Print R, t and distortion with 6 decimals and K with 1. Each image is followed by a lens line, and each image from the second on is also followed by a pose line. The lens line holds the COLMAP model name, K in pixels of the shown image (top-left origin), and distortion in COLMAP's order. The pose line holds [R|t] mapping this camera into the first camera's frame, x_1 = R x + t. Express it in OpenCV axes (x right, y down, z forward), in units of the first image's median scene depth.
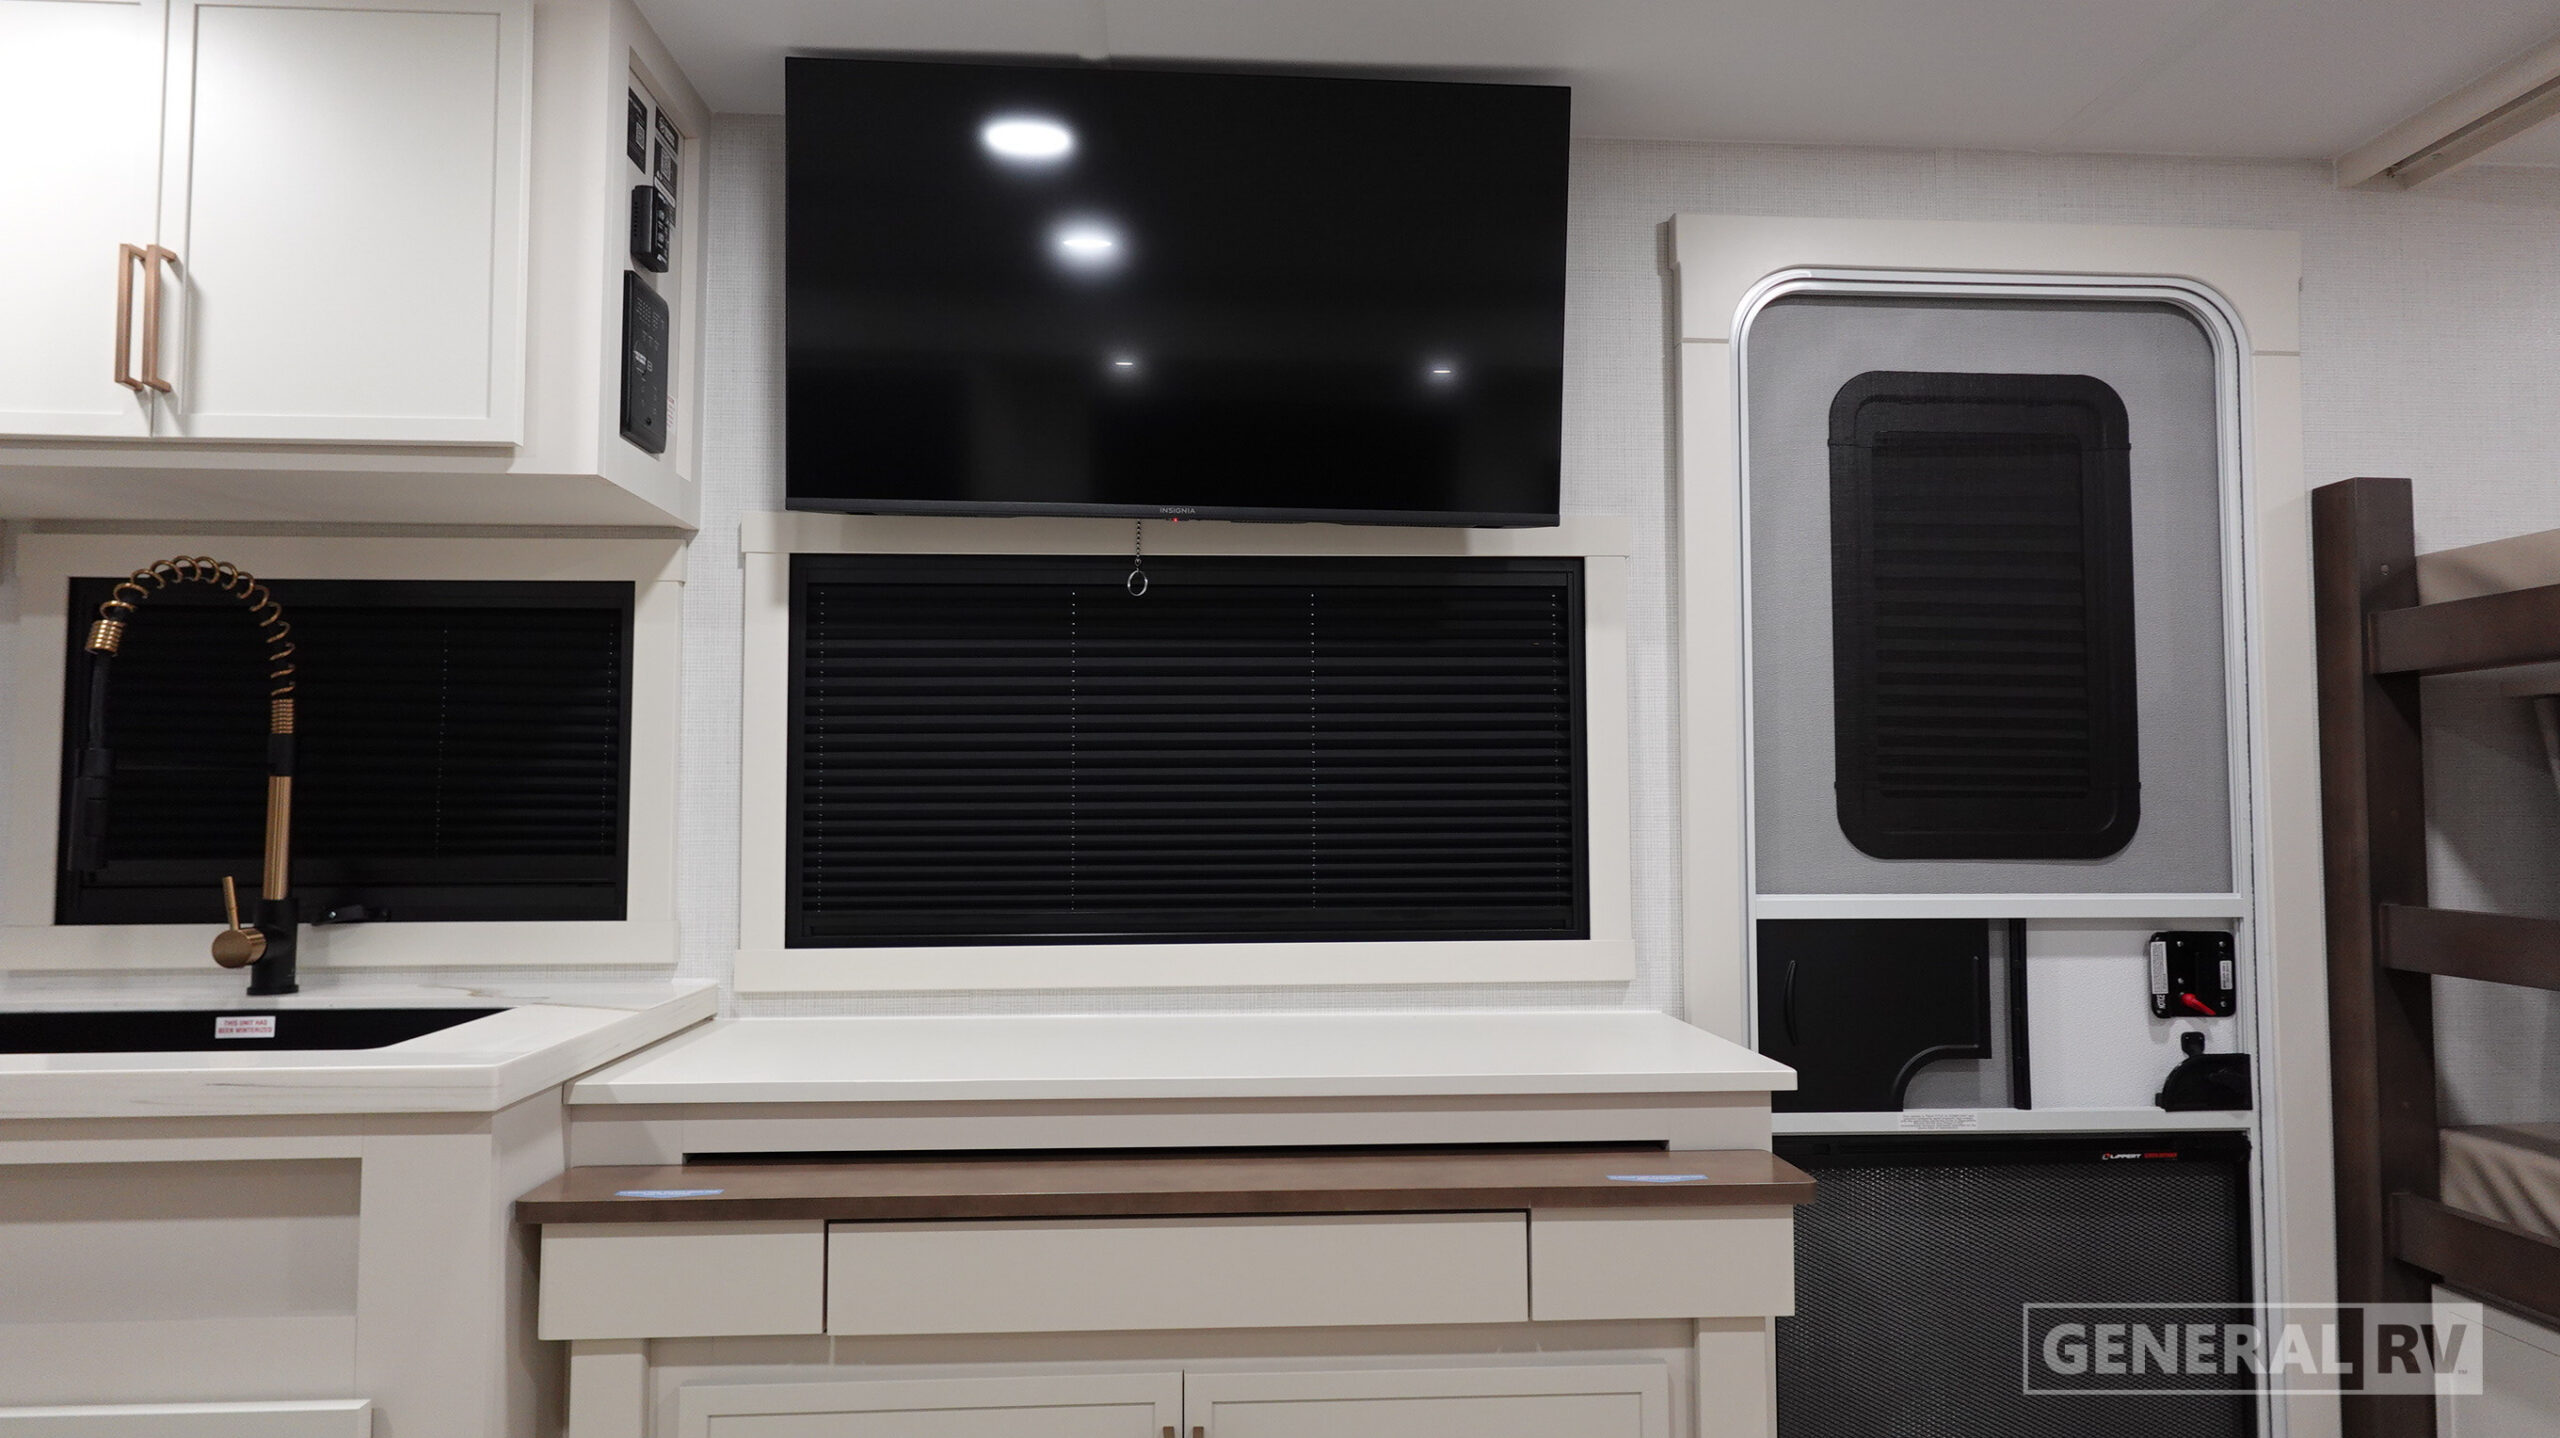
lens RADIAL K [[1500.7, 0, 1284.6], [0, 1500.7, 719.6], [0, 0, 1]] dist [-0.008832, 0.011053]
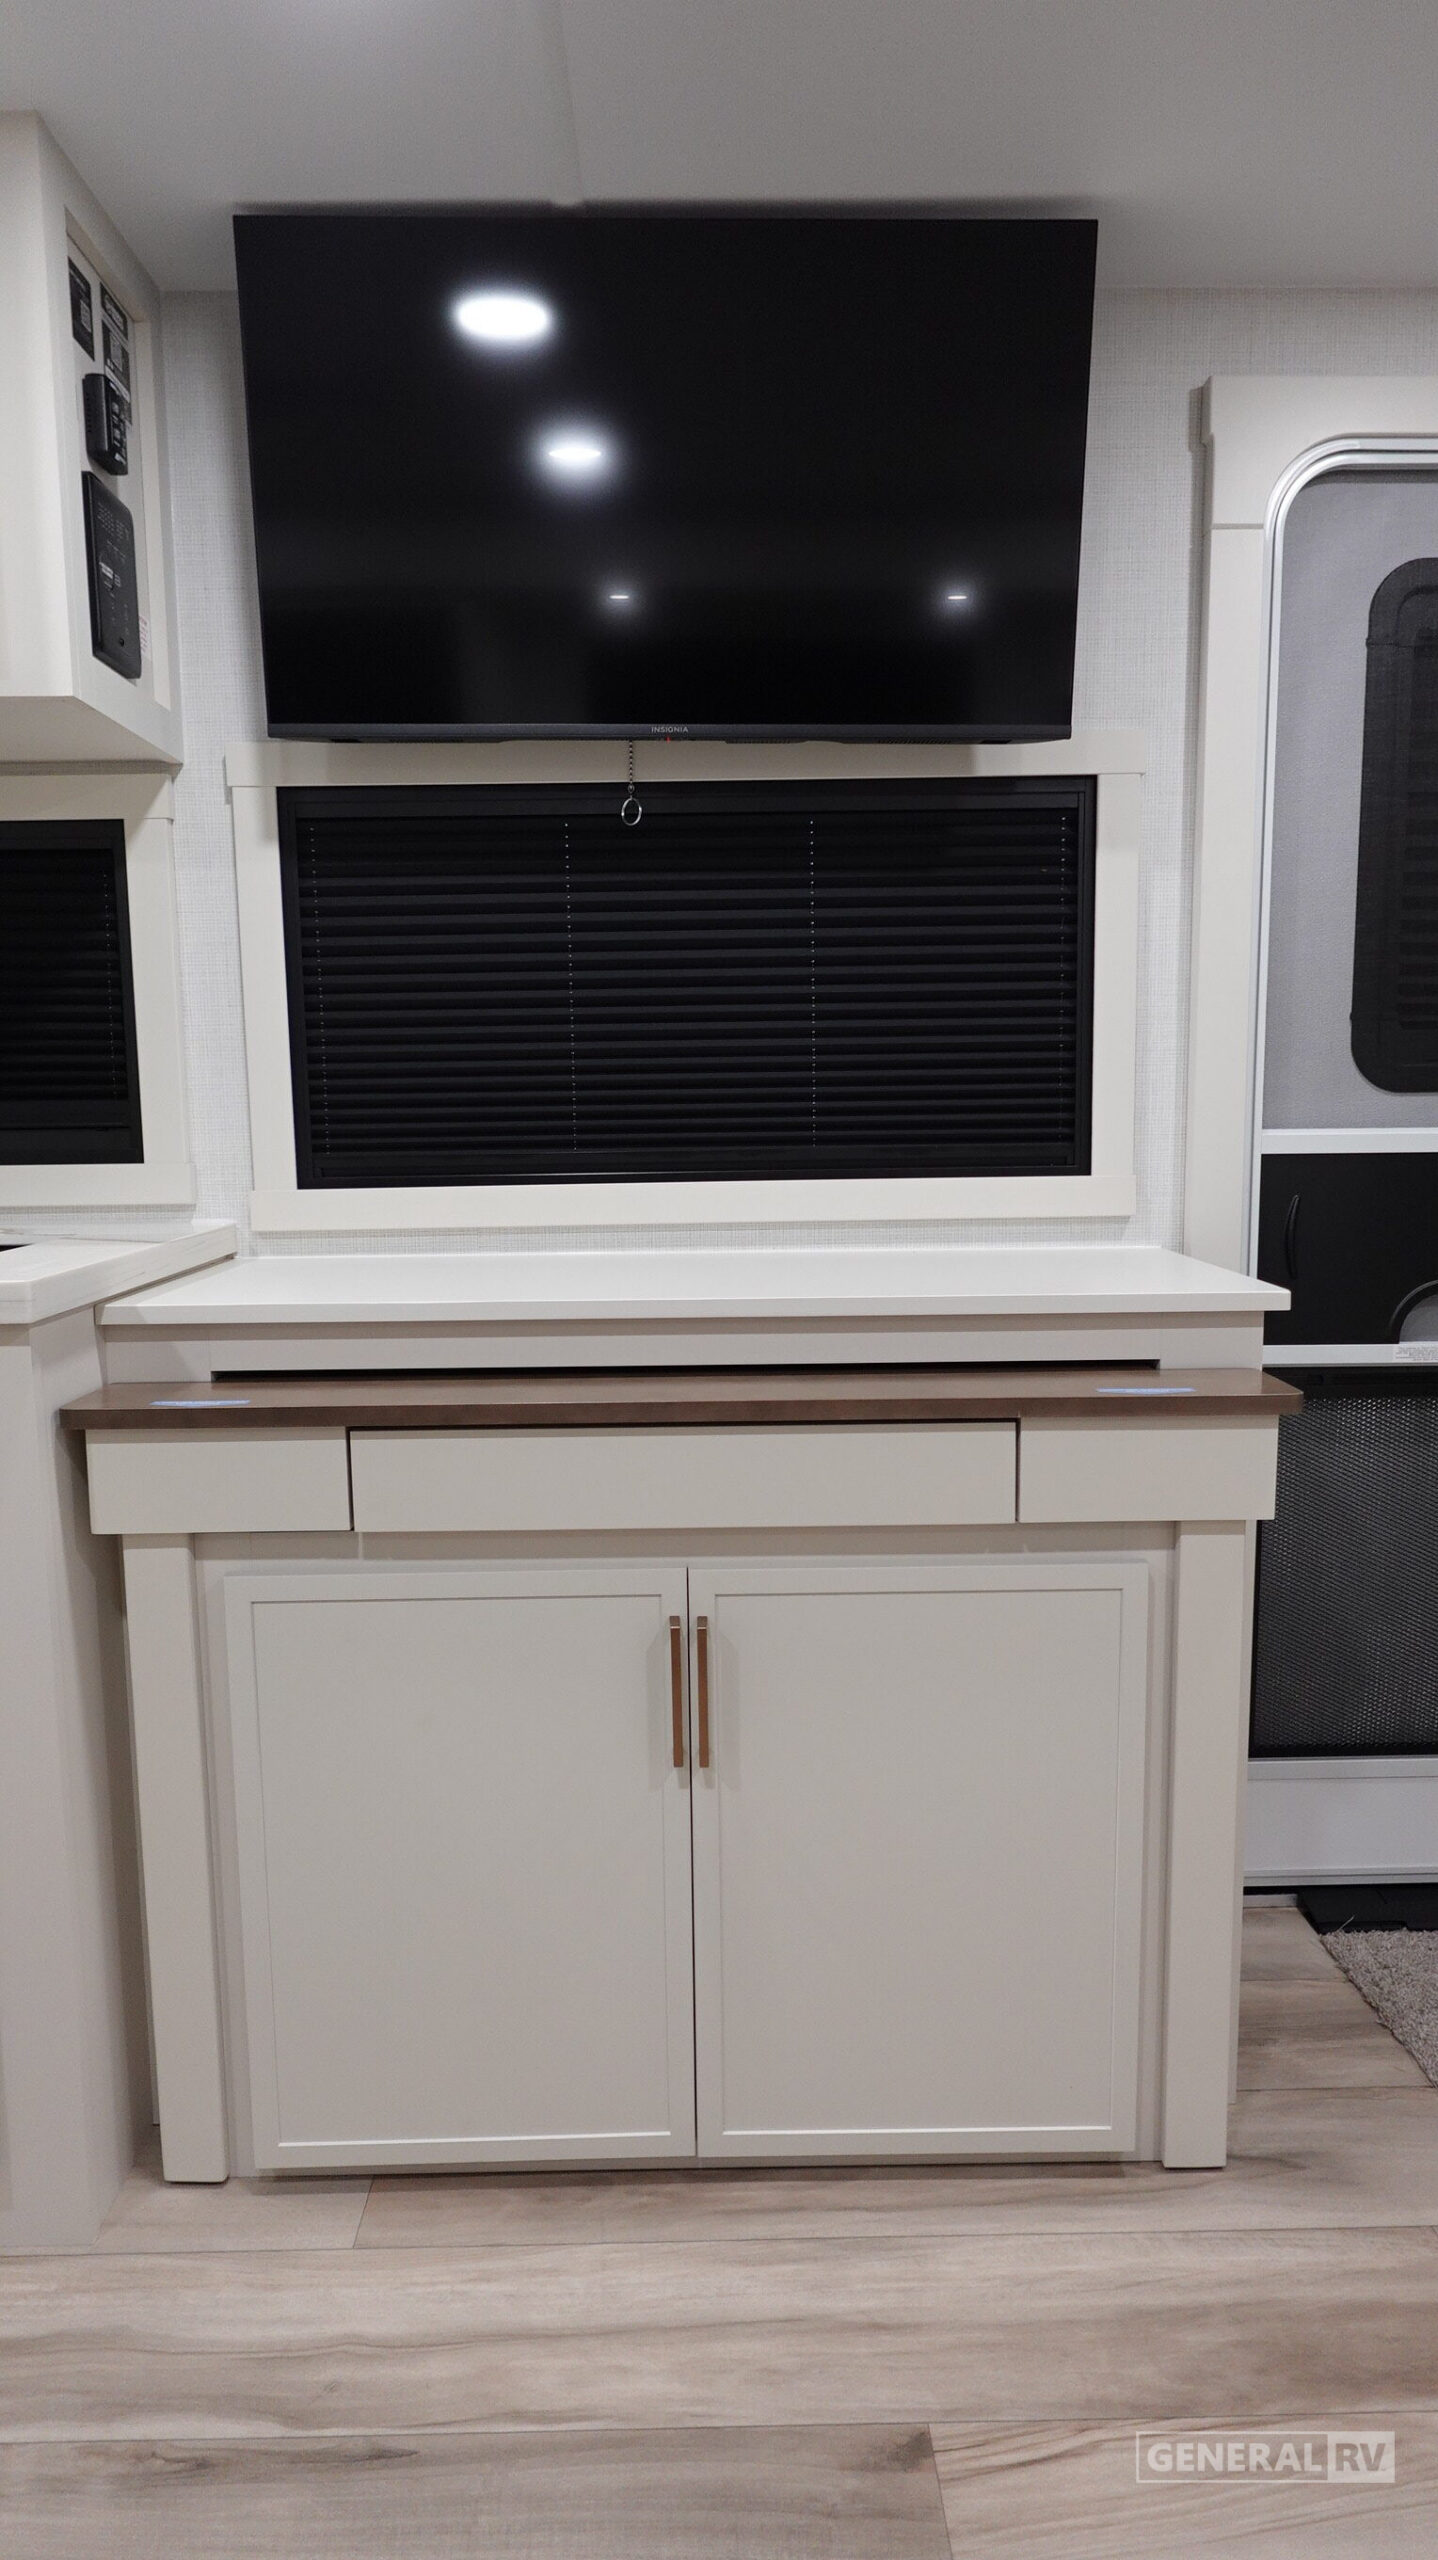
lens RADIAL K [[1500.7, 0, 724.2], [0, 1500.7, 1280.5], [0, 0, 1]] dist [-0.008832, 0.011053]
pose [[0.998785, -0.003892, -0.049121, 0.008605], [0.012850, 0.982954, 0.183402, 0.029996], [0.047570, -0.183811, 0.981810, -0.005344]]
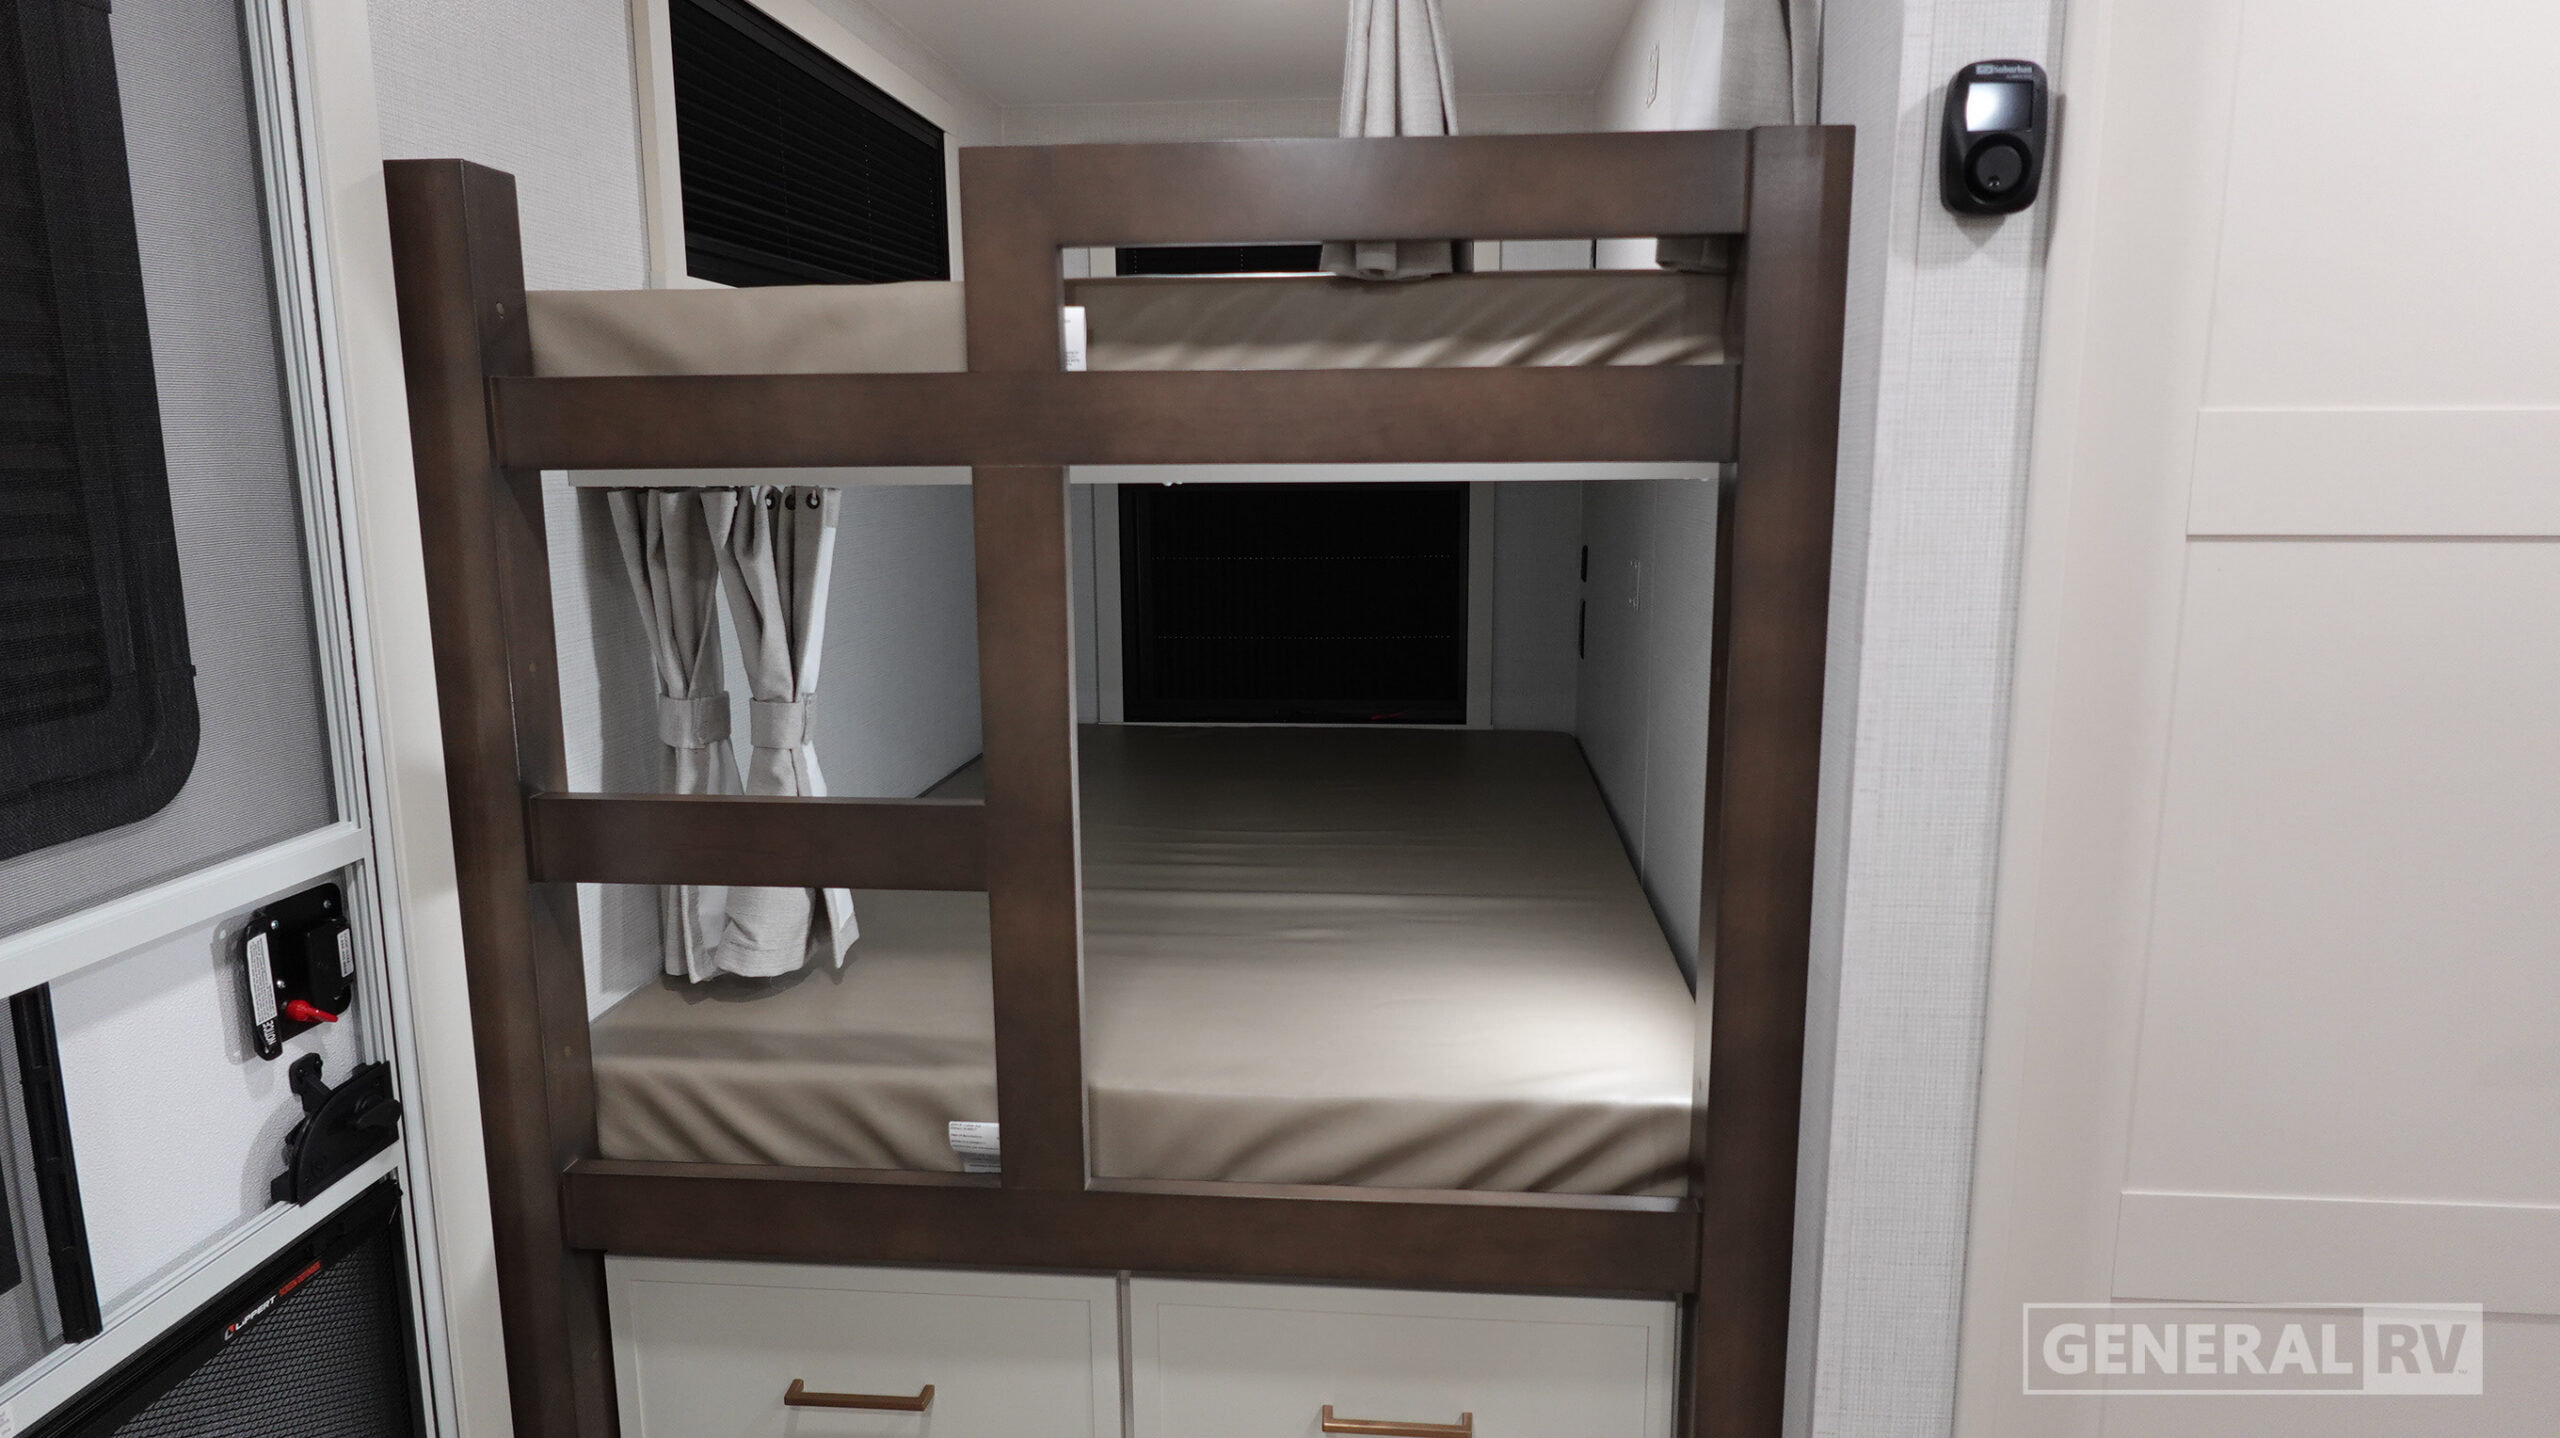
lens RADIAL K [[1544.5, 0, 1280.0], [0, 1544.5, 719.0], [0, 0, 1]] dist [0.002202, 0.001992]
pose [[0.151547, -0.175126, 0.972813, 0.082229], [-0.050300, 0.981538, 0.184532, -0.068074], [-0.987169, -0.076897, 0.139940, 0.567575]]
